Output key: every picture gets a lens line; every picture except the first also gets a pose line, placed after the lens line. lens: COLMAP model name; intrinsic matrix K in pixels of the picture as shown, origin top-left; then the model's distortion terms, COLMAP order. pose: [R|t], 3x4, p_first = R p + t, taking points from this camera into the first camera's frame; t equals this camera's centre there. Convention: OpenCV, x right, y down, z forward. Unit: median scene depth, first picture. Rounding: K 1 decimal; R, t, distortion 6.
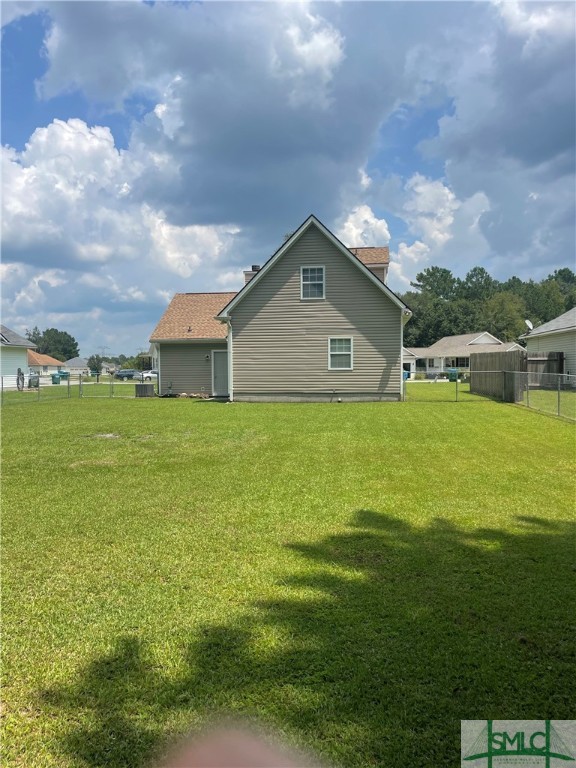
lens RADIAL K [[595.1, 0, 288.0], [0, 595.1, 384.0], [0, 0, 1]] dist [0.030346, -0.002063]
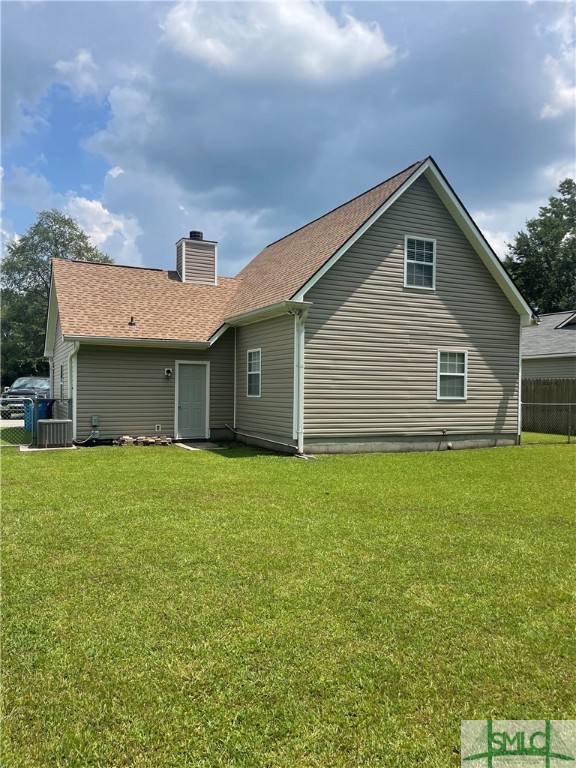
lens RADIAL K [[618.9, 0, 288.0], [0, 618.9, 384.0], [0, 0, 1]] dist [0.013406, -0.001069]
pose [[0.835283, 0.022805, 0.549347, -0.439641], [-0.004463, 0.999388, -0.034702, -0.016473], [-0.549802, 0.026534, 0.834874, 0.525636]]
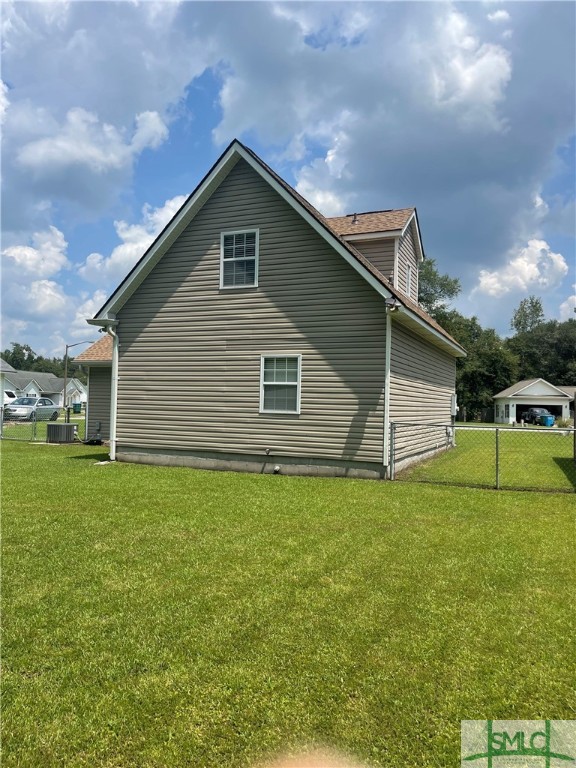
lens RADIAL K [[595.1, 0, 288.0], [0, 595.1, 384.0], [0, 0, 1]] dist [0.030346, -0.002063]
pose [[0.962110, 0.019881, -0.271935, 0.244068], [-0.036422, 0.997771, -0.055916, -0.020826], [0.270217, 0.063702, 0.960690, 0.471958]]
